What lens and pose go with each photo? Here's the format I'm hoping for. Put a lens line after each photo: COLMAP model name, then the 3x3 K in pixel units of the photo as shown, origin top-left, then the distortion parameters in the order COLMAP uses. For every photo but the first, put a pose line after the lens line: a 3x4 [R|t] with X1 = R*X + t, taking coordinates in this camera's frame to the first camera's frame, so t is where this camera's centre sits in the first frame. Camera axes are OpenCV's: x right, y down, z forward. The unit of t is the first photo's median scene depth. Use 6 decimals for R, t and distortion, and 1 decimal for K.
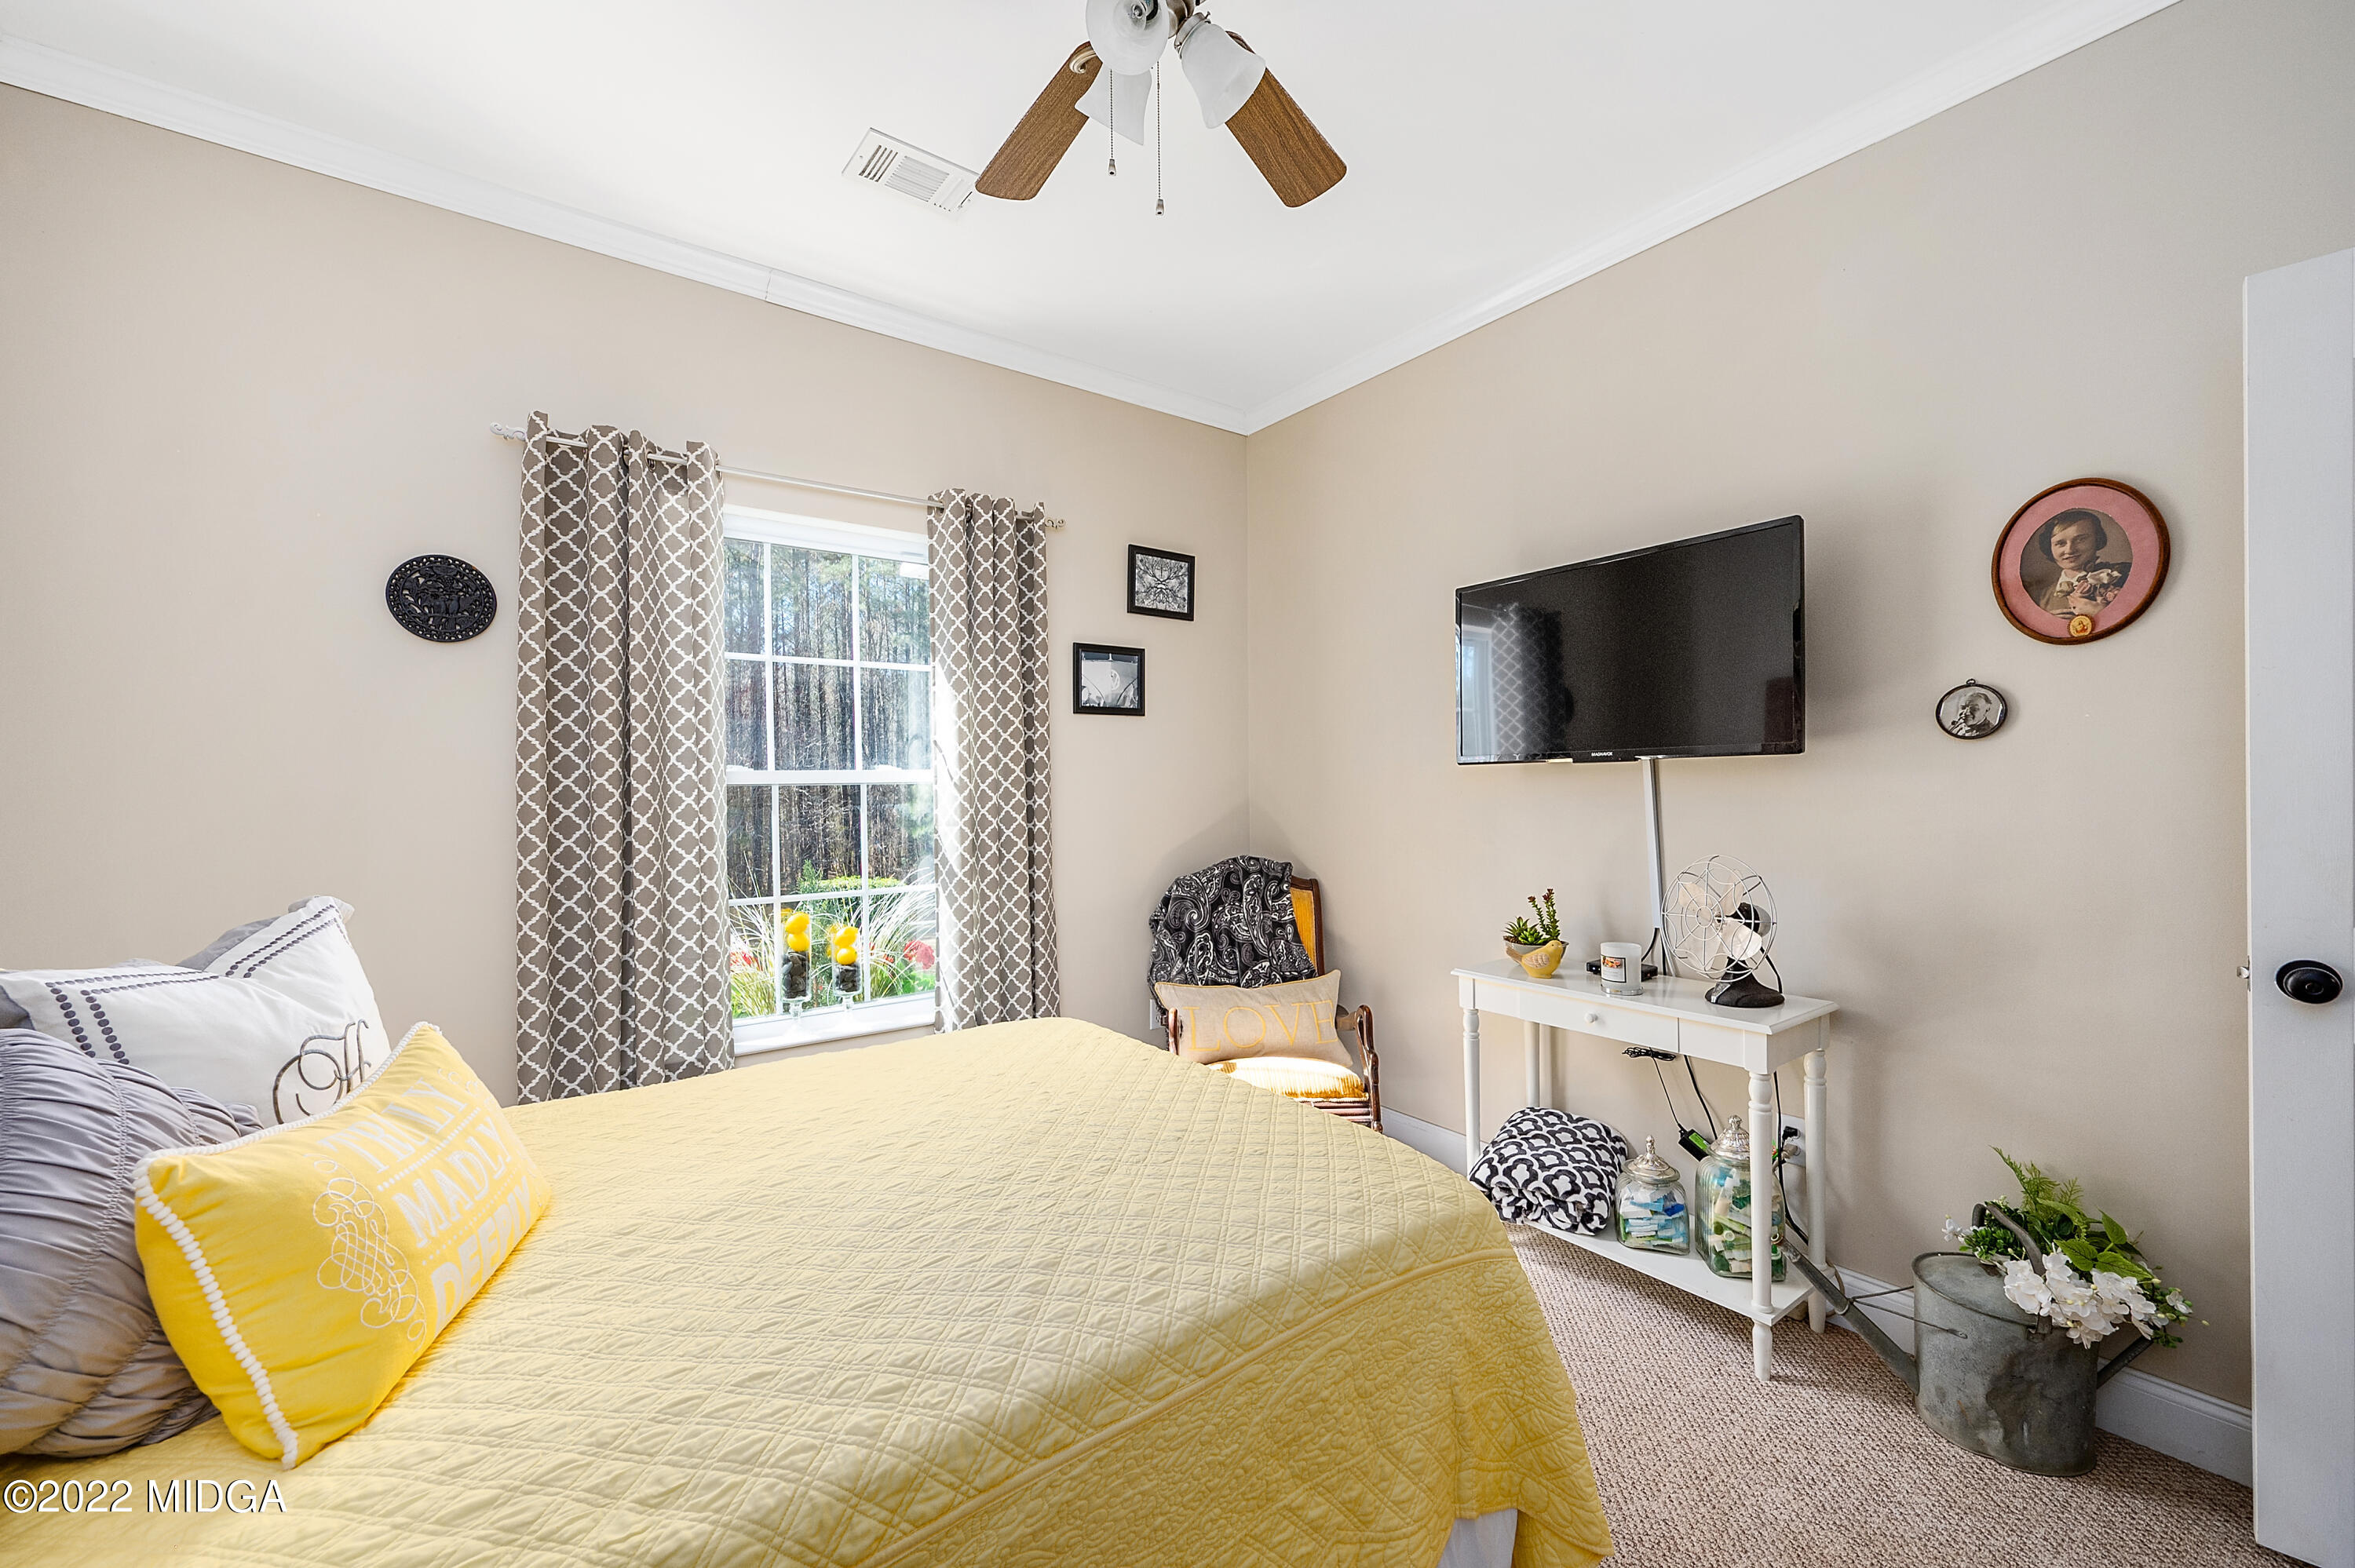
lens RADIAL K [[938.6, 0, 1187.3], [0, 938.6, 792.2], [0, 0, 1]] dist [-0.001660, -0.000266]
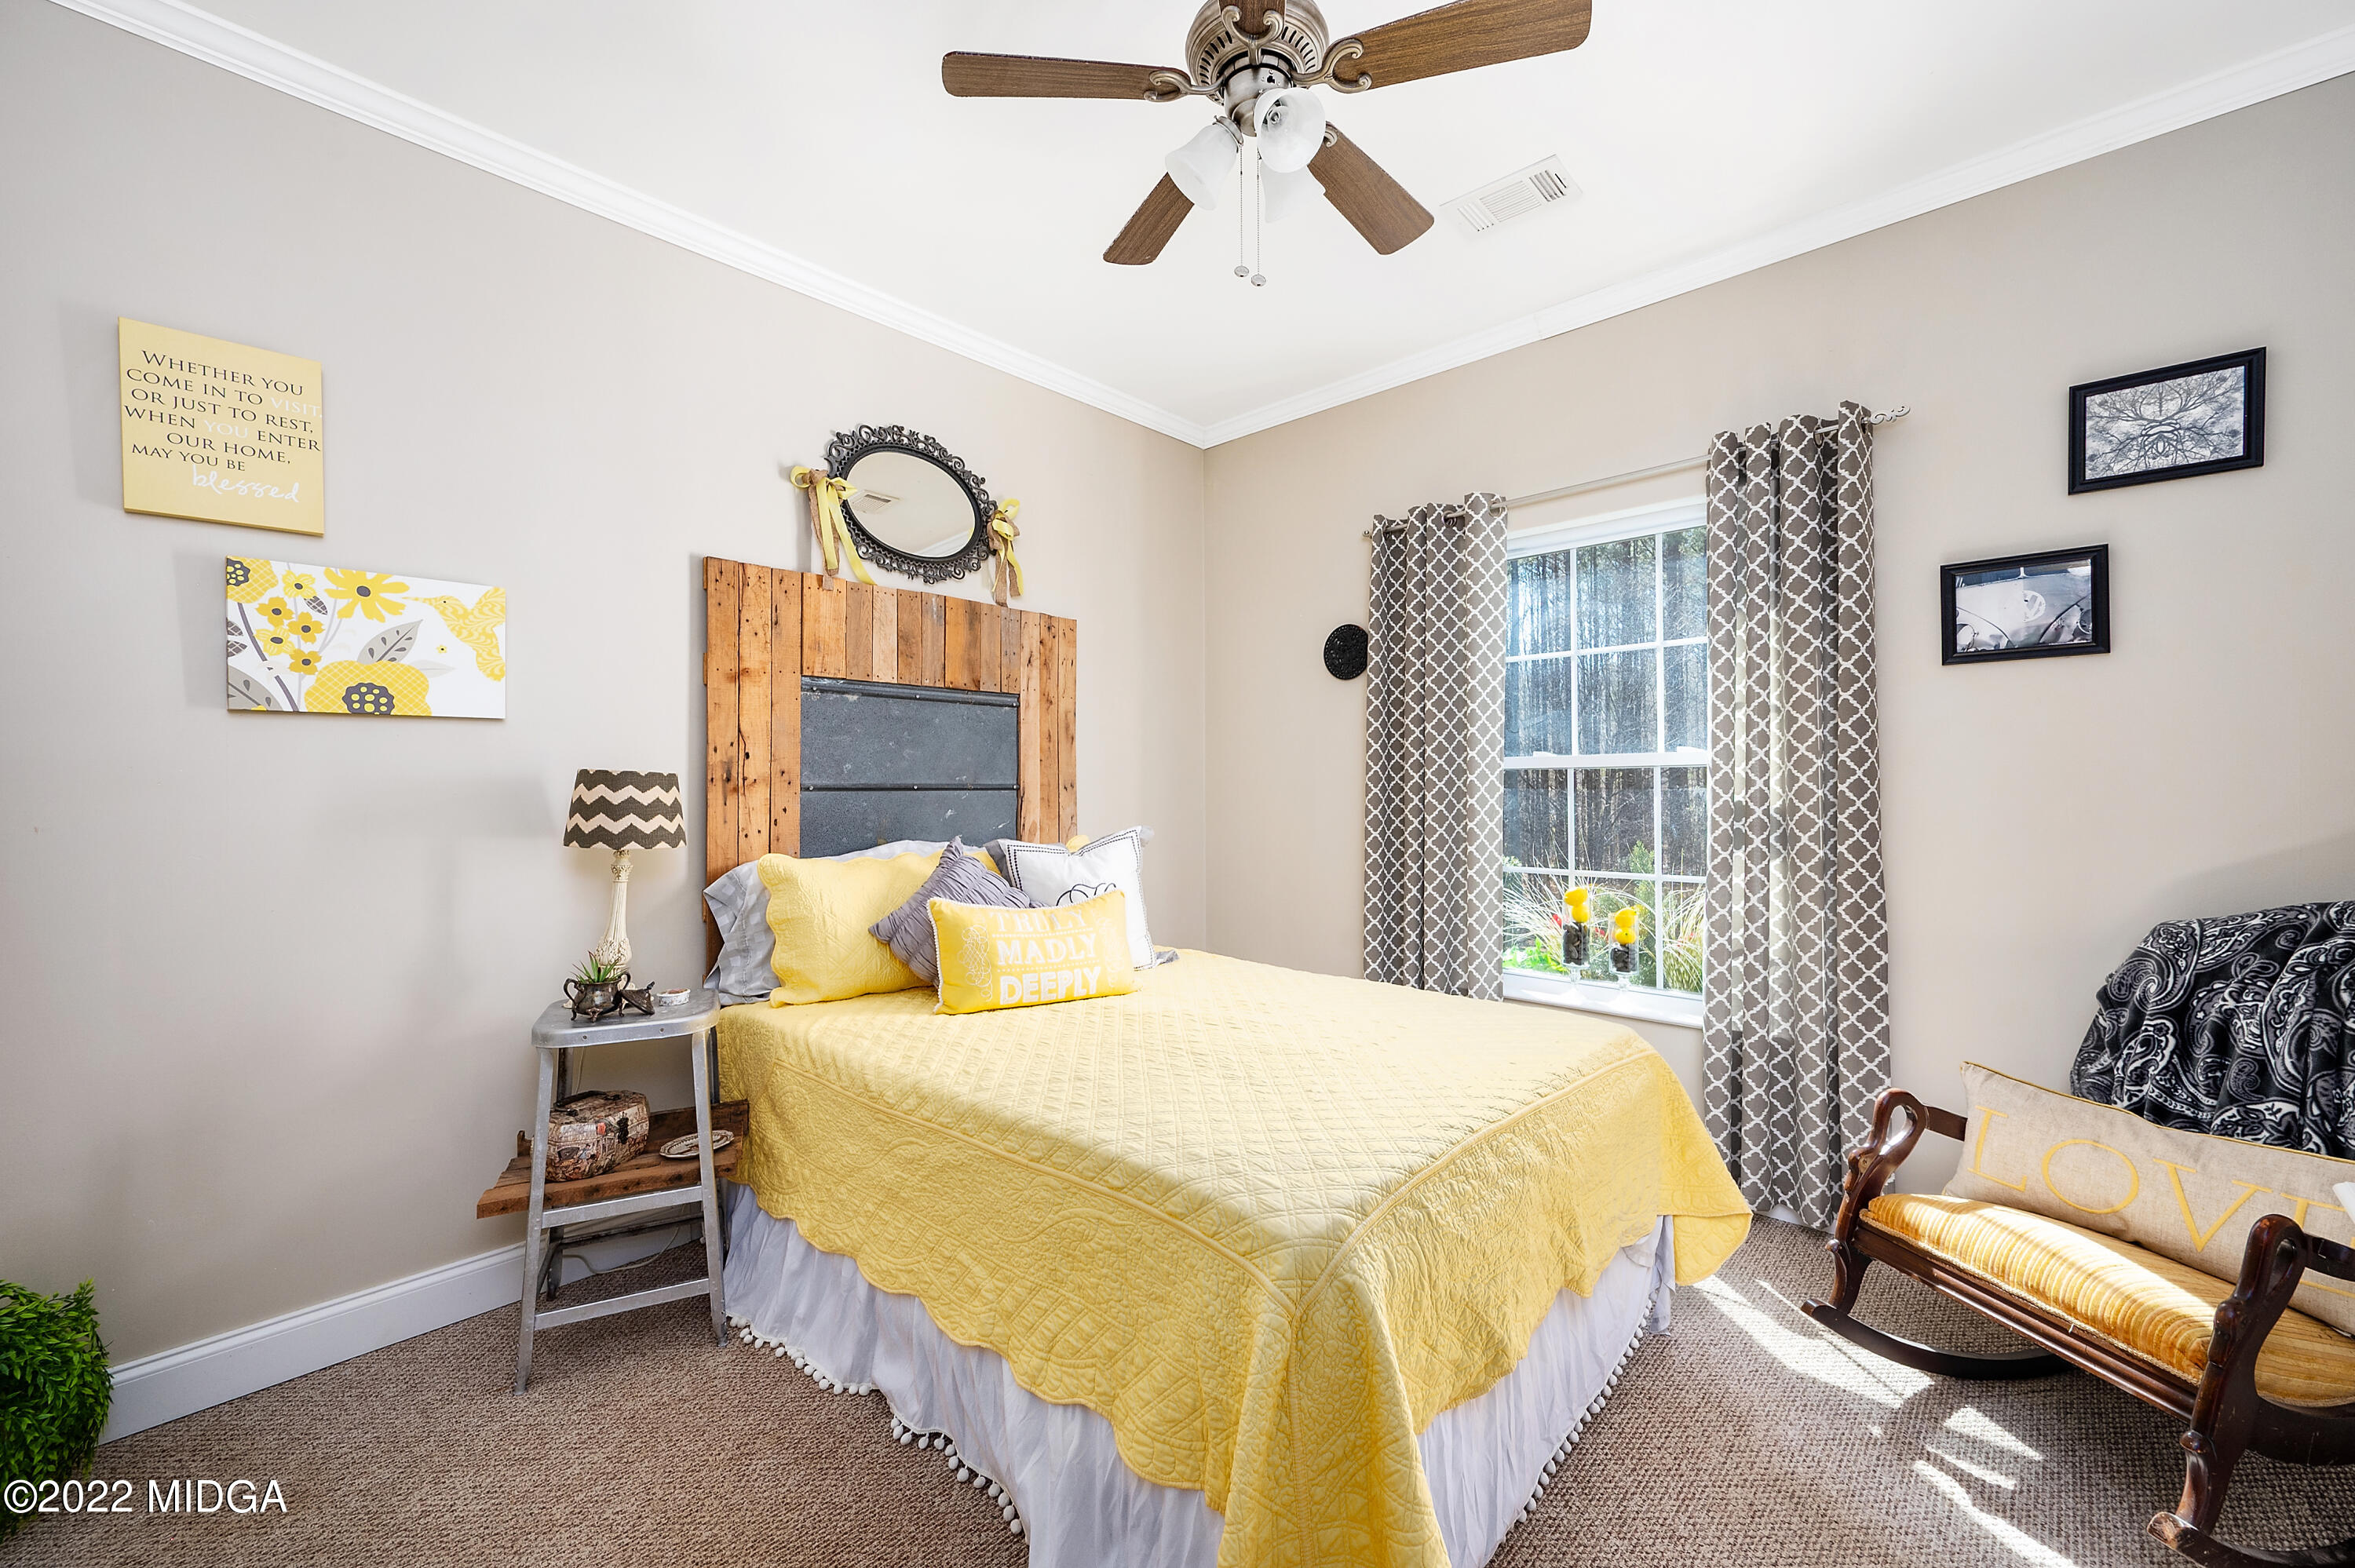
lens RADIAL K [[954.5, 0, 1177.4], [0, 954.5, 781.1], [0, 0, 1]] dist [0.000068, 0.000052]
pose [[0.166350, 0.009286, -0.986023, 0.497936], [0.003658, 0.999943, 0.010034, -0.005162], [0.986060, -0.005276, 0.166307, 0.303713]]
